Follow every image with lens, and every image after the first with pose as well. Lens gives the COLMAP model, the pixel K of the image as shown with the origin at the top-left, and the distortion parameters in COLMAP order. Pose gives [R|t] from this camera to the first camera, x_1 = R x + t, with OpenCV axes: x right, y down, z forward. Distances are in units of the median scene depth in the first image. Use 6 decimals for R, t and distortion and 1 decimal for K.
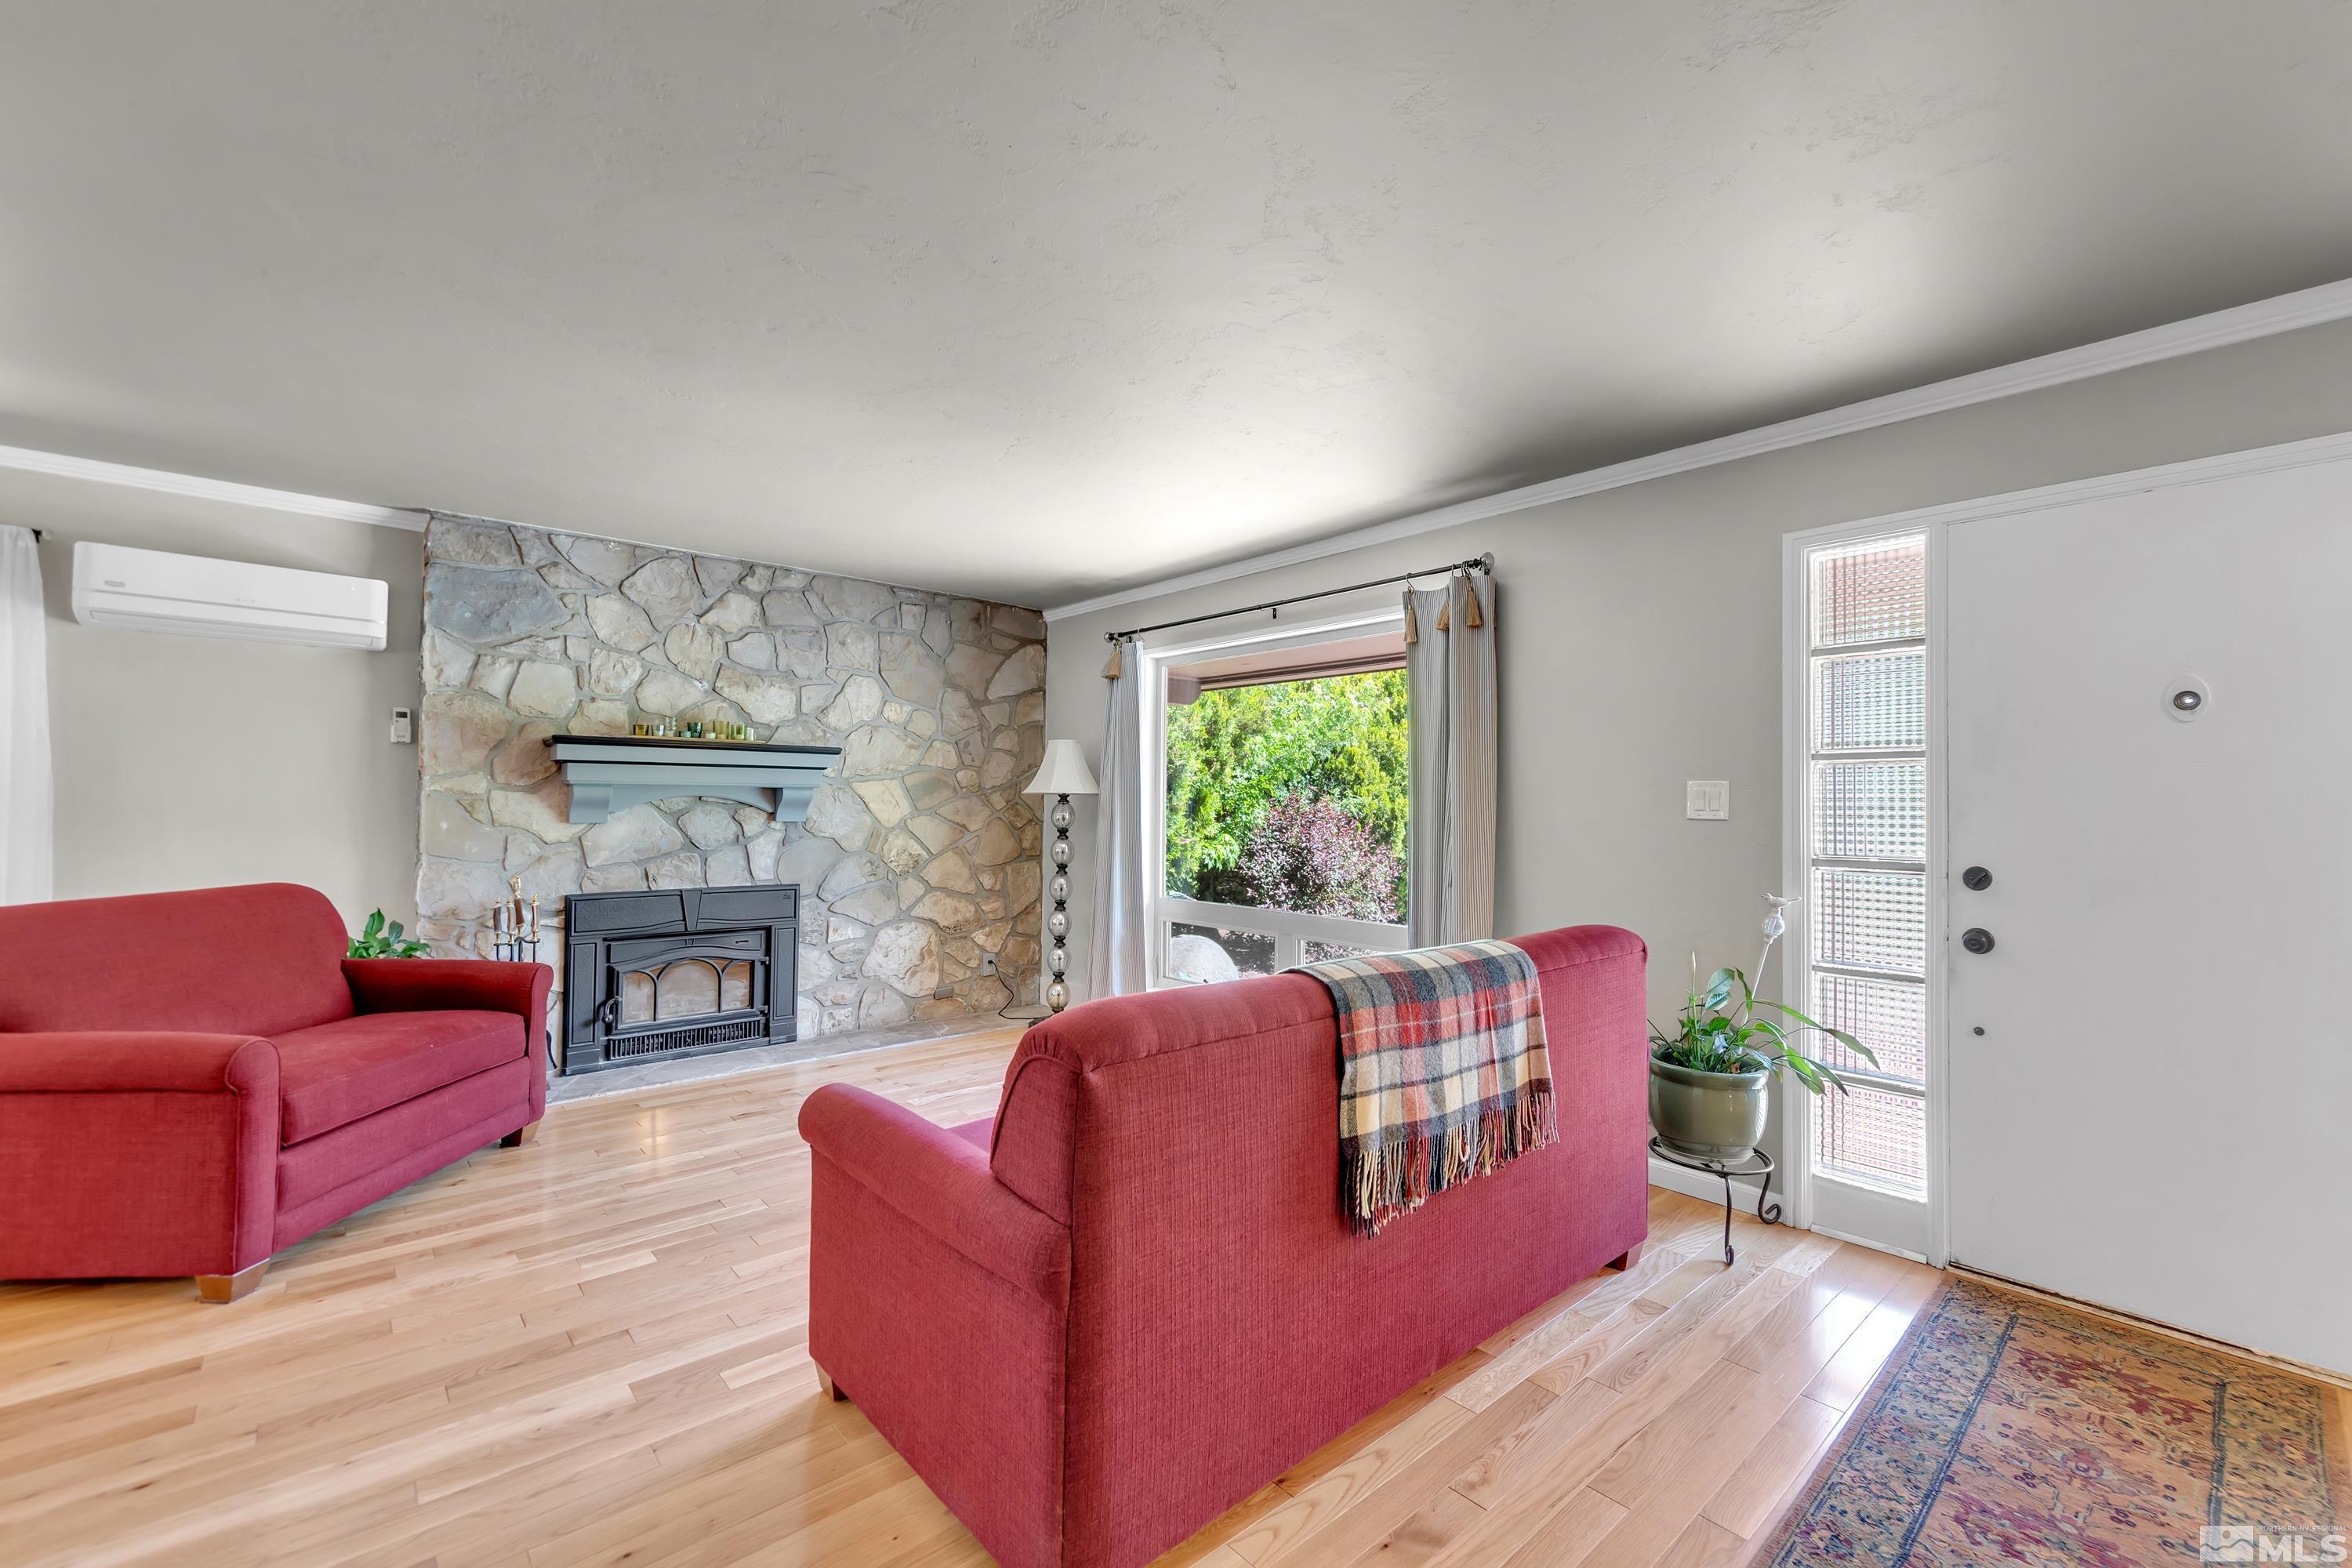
lens RADIAL K [[950.8, 0, 1203.6], [0, 950.8, 791.0], [0, 0, 1]] dist [0.001079, -0.000009]
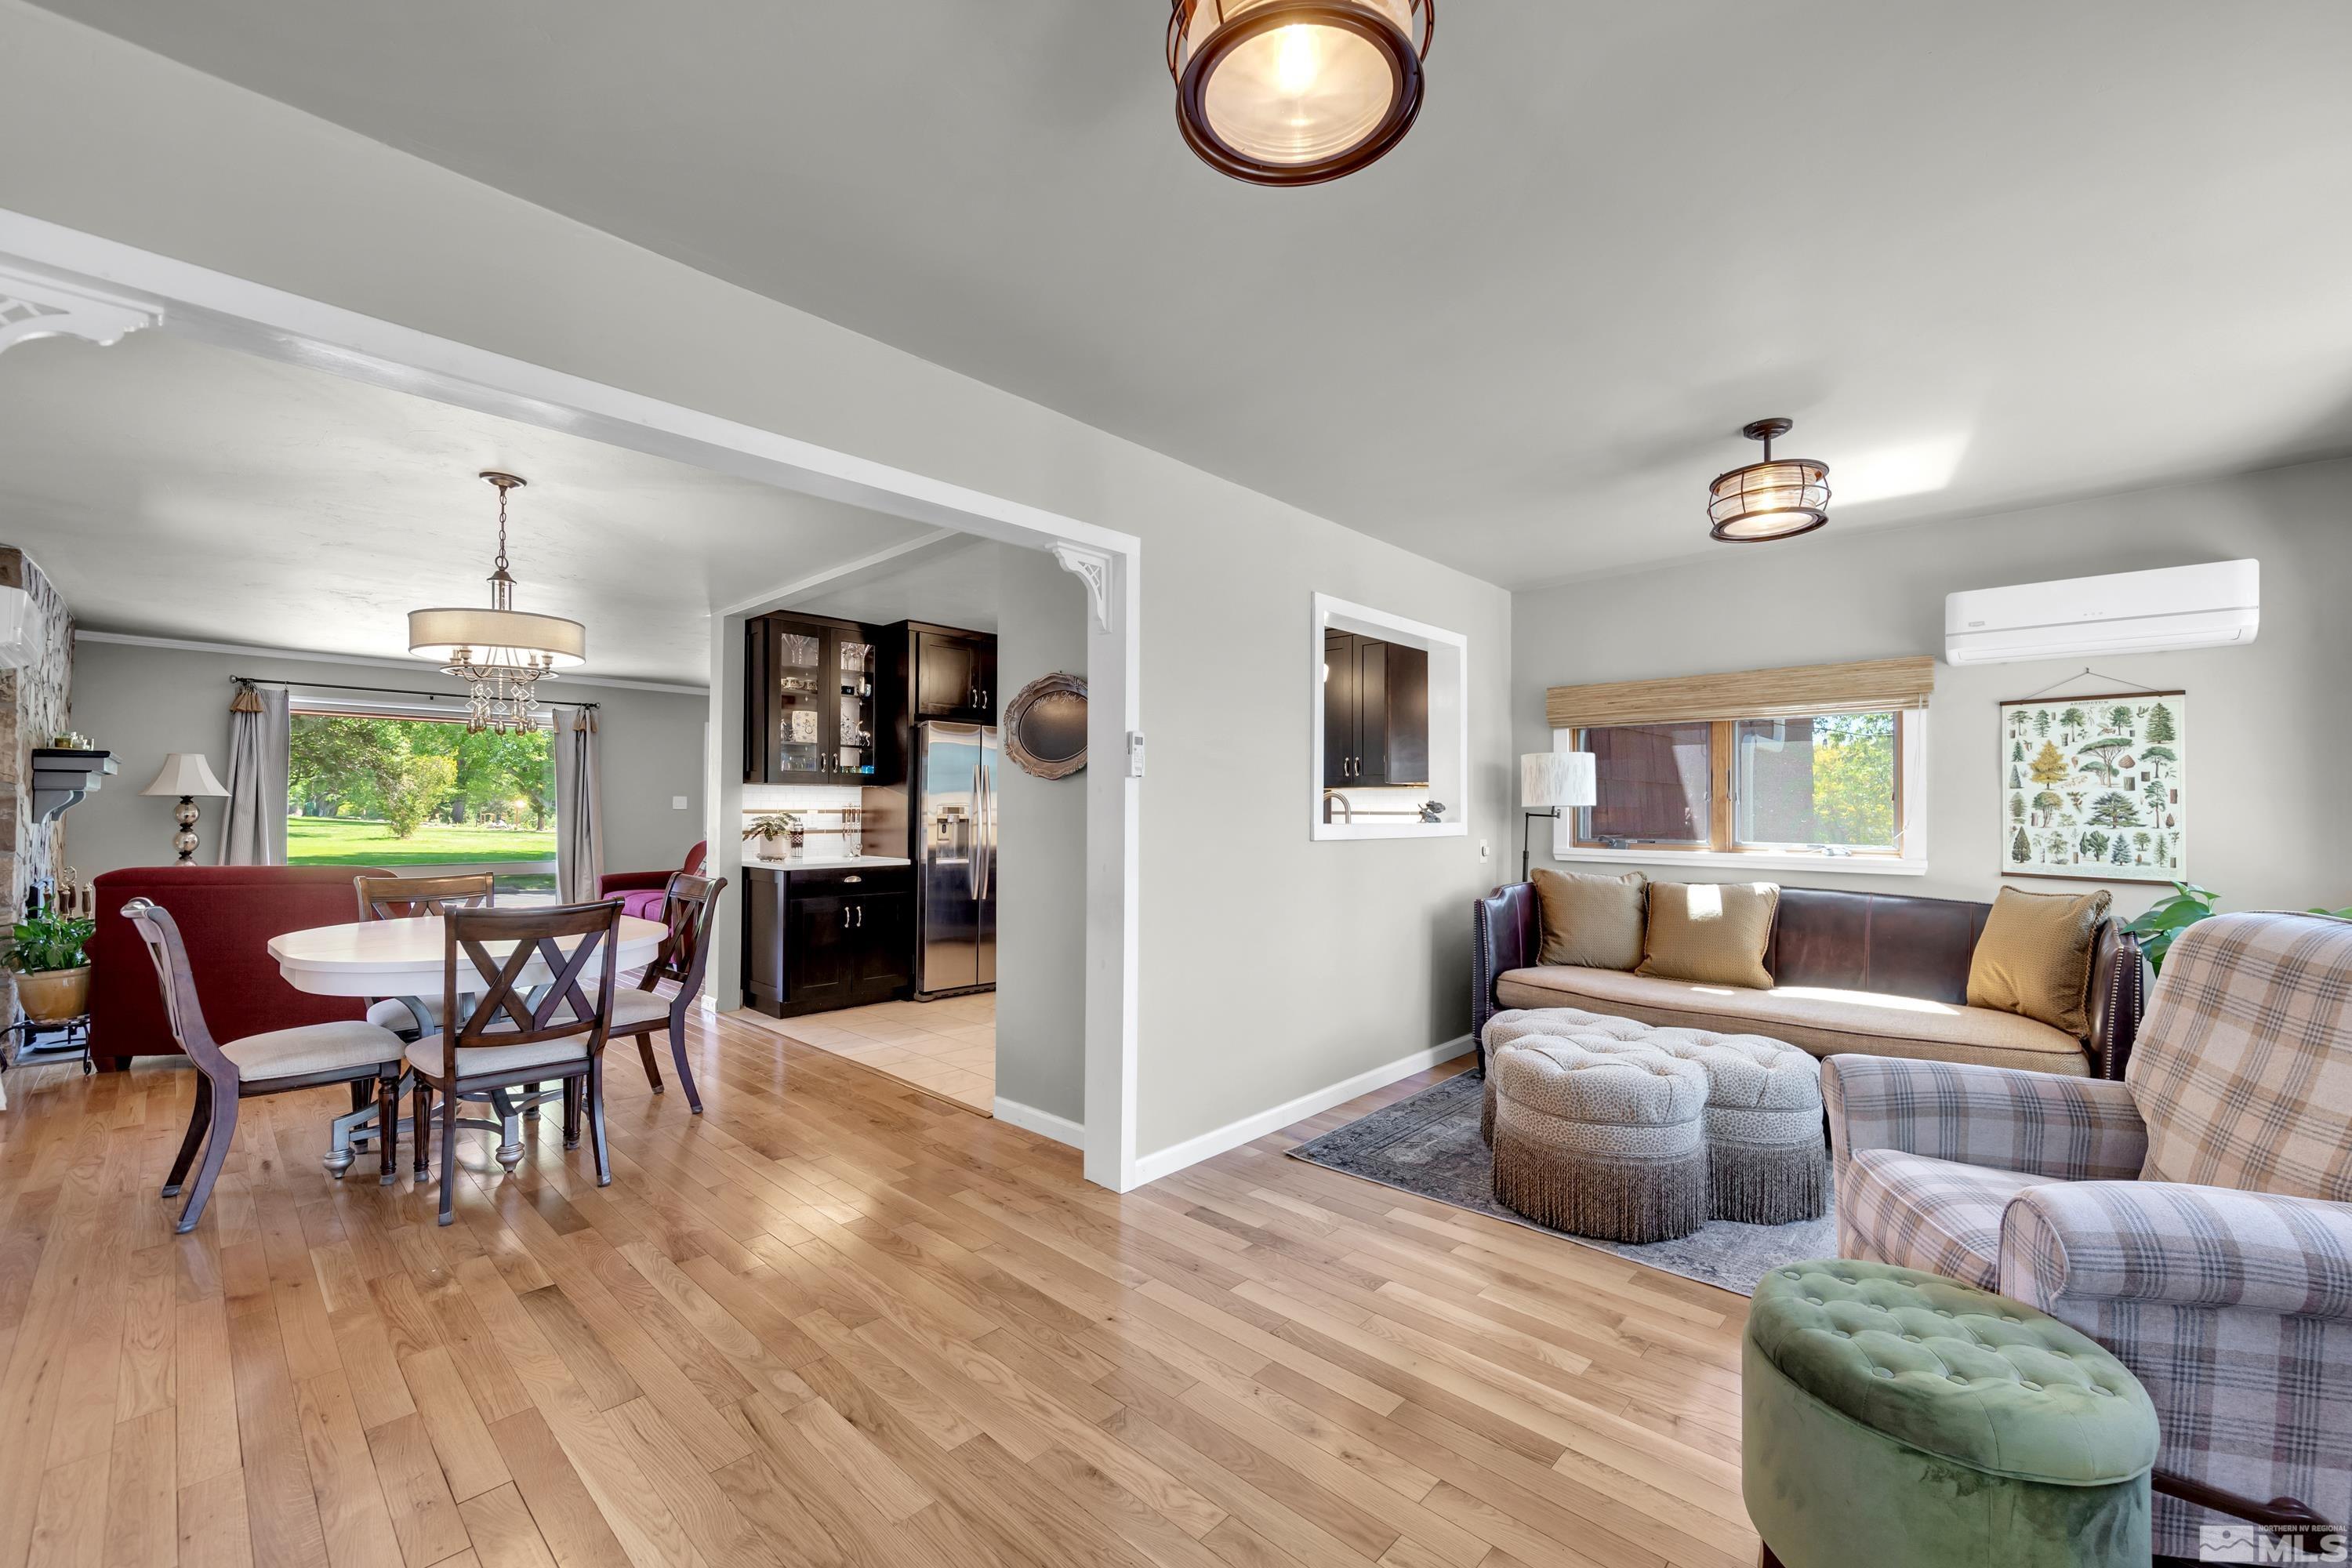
lens RADIAL K [[951.7, 0, 1196.3], [0, 951.7, 798.6], [0, 0, 1]] dist [0.000846, 0.000310]
pose [[-0.077849, 0.004735, 0.996954, -1.703308], [-0.016165, 0.999851, -0.006011, -0.008777], [-0.996834, -0.016583, -0.077761, -0.275689]]
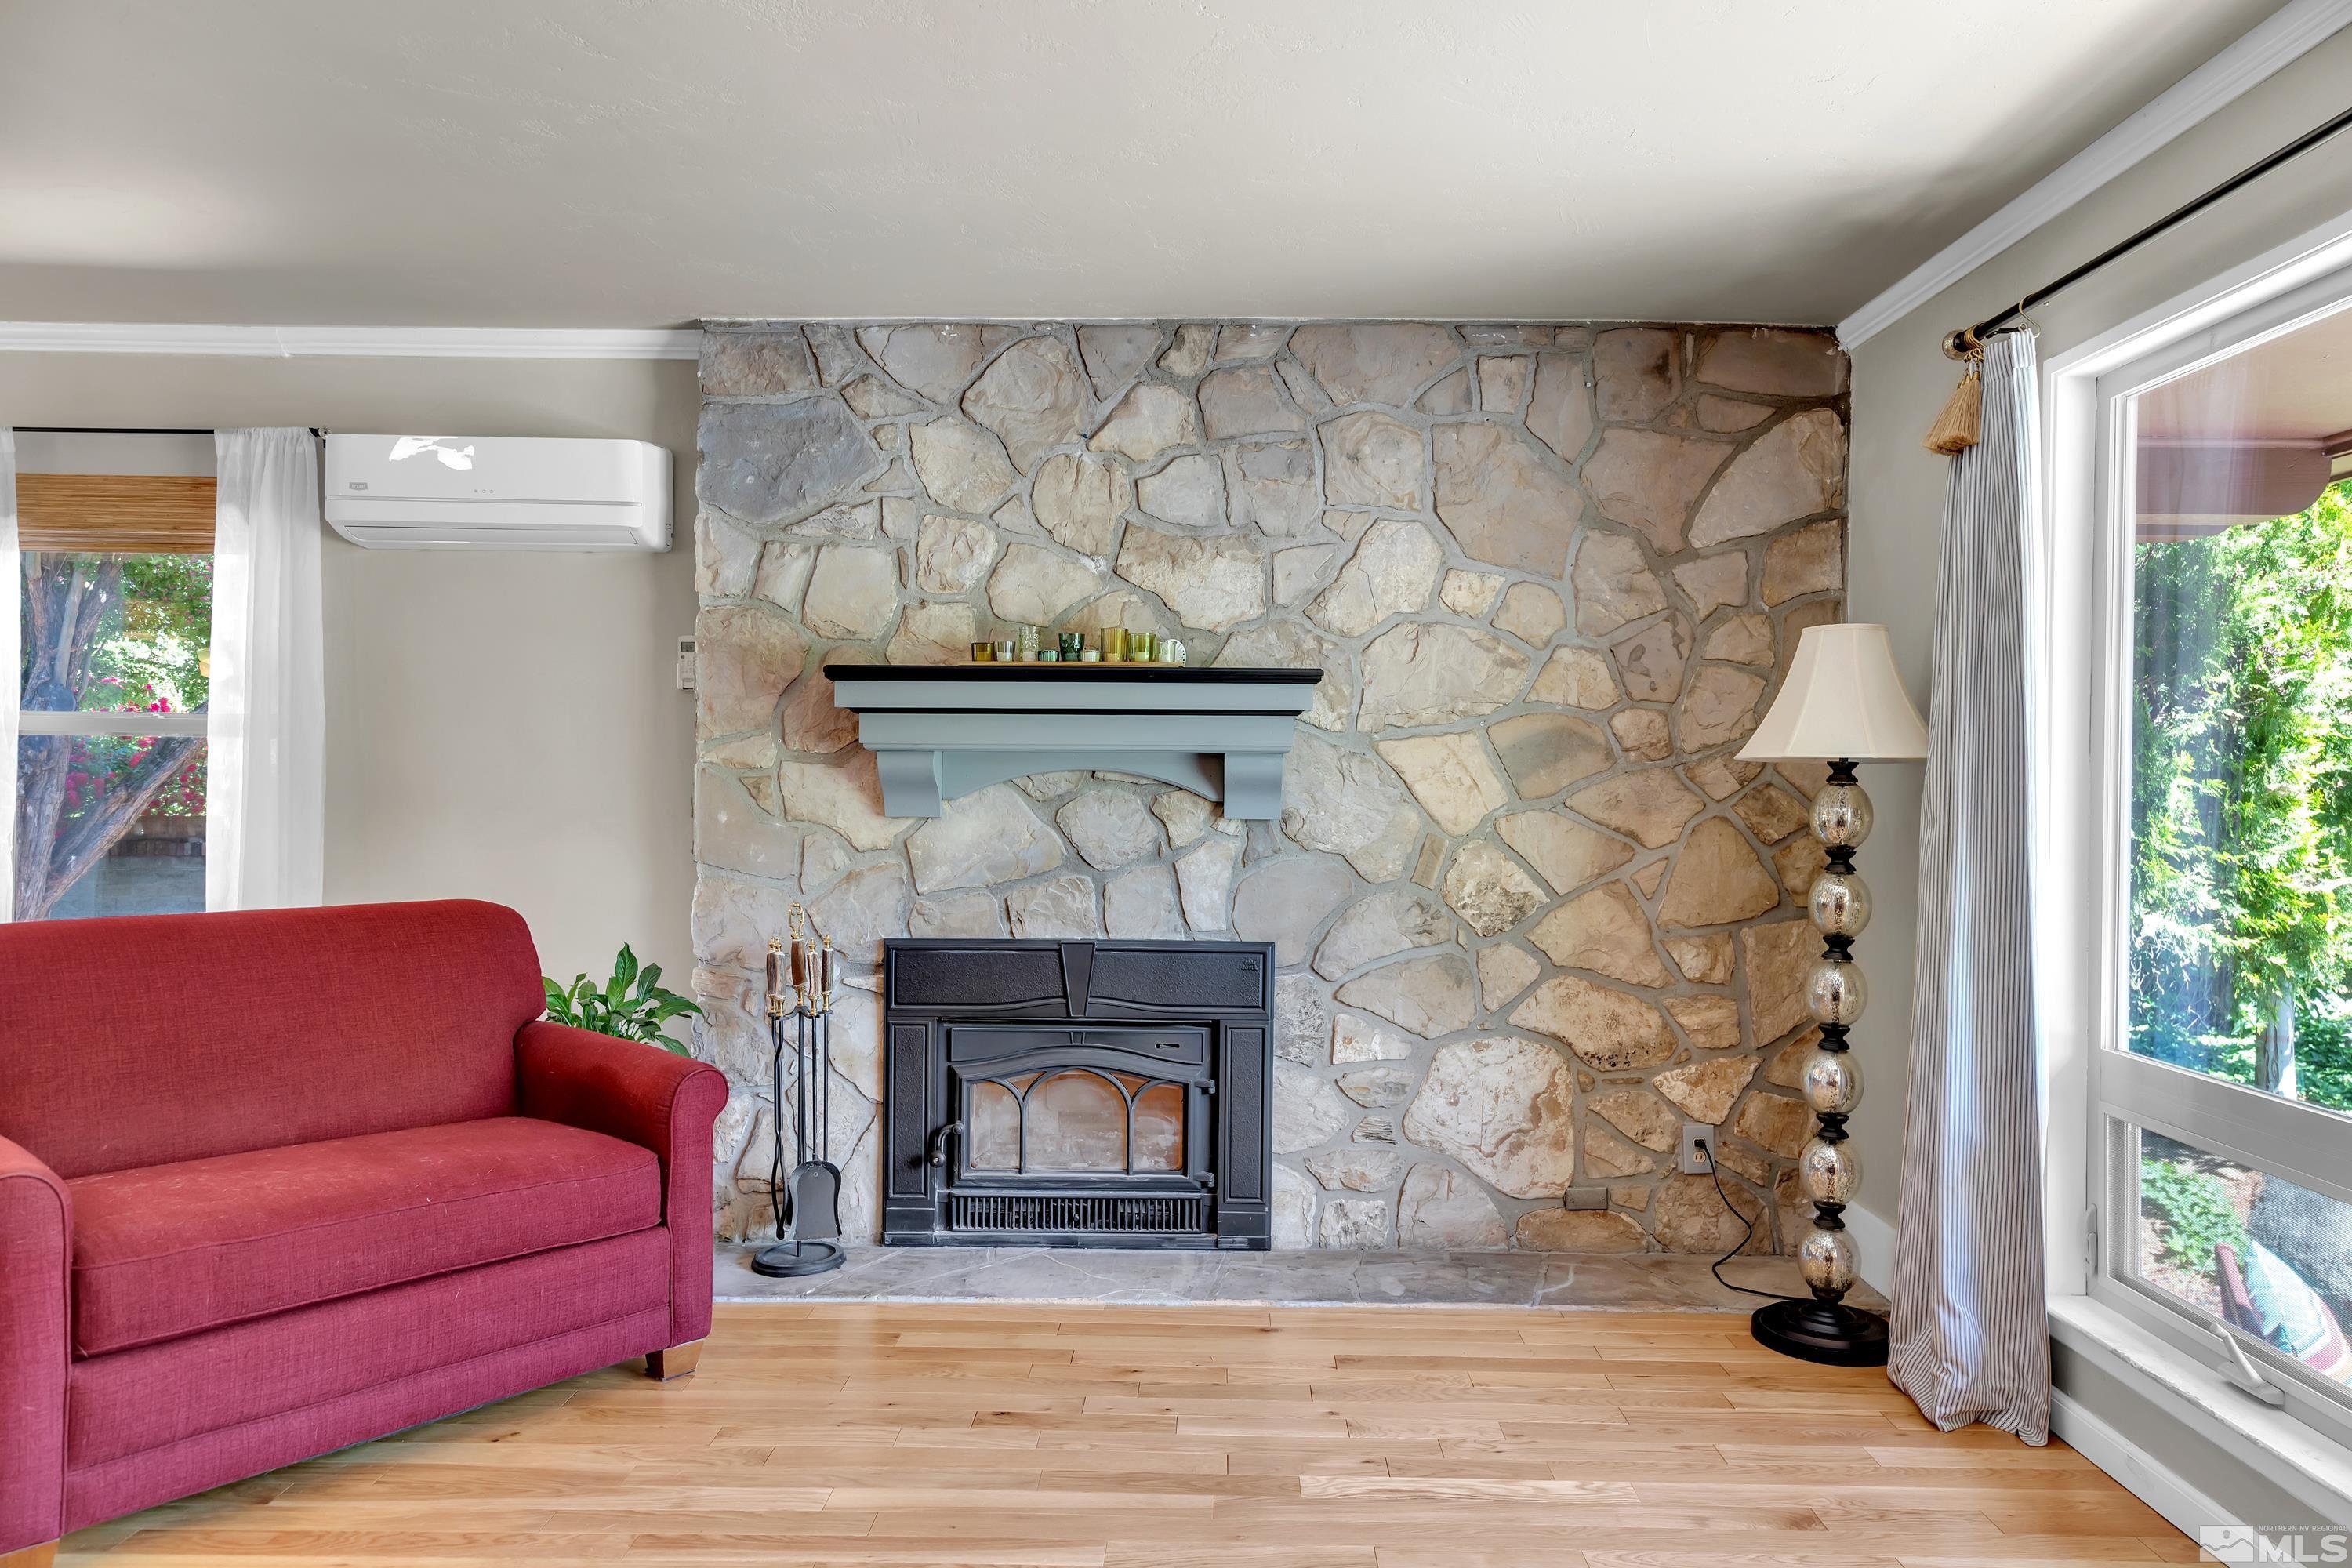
lens RADIAL K [[1504.1, 0, 1211.6], [0, 1504.1, 789.7], [0, 0, 1]] dist [0.000817, 0.001107]
pose [[0.737664, 0.001534, -0.675166, 0.094658], [0.007126, 0.999924, 0.010058, 0.008048], [0.675130, -0.012230, 0.737597, 0.396439]]
